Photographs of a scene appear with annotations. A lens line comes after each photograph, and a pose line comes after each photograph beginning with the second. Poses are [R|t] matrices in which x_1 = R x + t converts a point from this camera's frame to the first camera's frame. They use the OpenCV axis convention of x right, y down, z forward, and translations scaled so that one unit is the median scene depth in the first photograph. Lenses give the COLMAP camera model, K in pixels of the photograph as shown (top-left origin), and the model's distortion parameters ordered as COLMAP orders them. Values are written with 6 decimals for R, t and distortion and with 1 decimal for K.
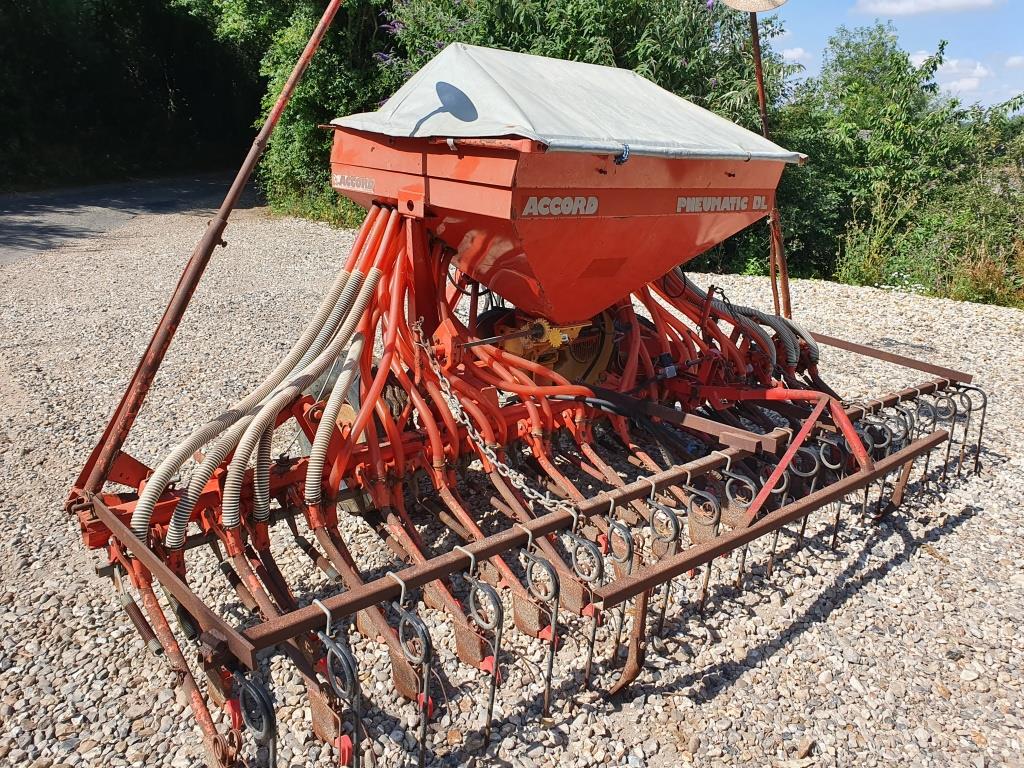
lens RADIAL K [[794.2, 0, 512.0], [0, 794.2, 384.0], [0, 0, 1]] dist [0.002268, -0.003660]
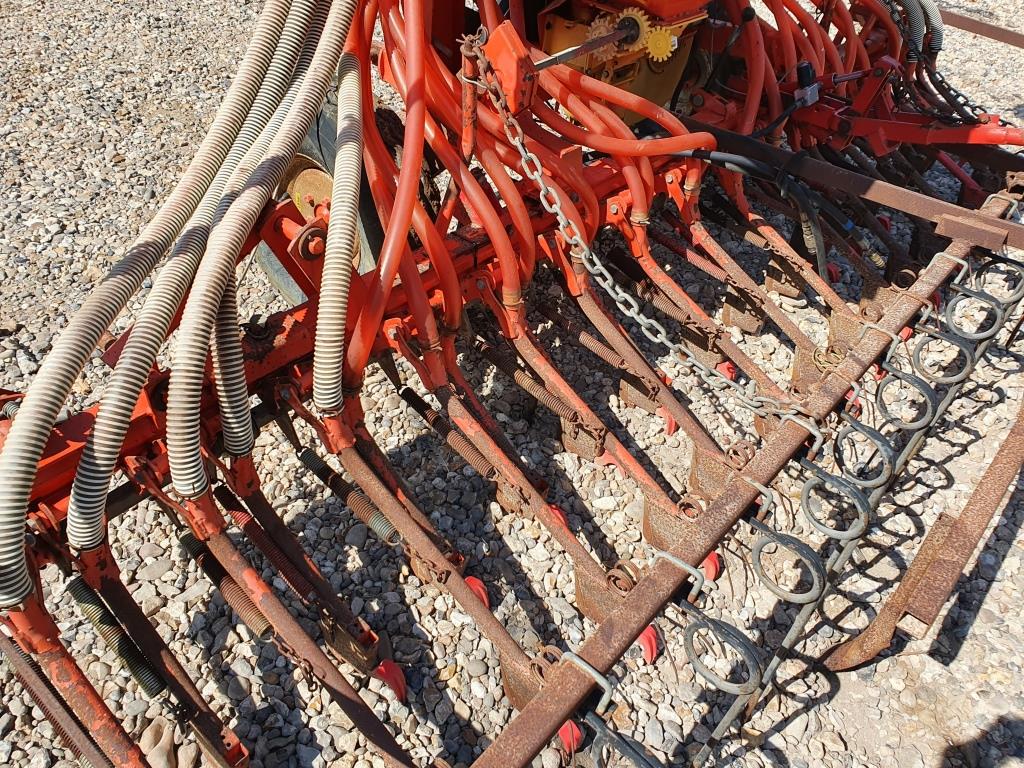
lens RADIAL K [[796.4, 0, 512.0], [0, 796.4, 384.0], [0, 0, 1]] dist [0.032870, -0.015255]
pose [[0.992704, -0.054470, 0.107571, -0.150959], [0.007041, 0.916807, 0.399268, -0.073505], [-0.120370, -0.395597, 0.910502, 0.399282]]
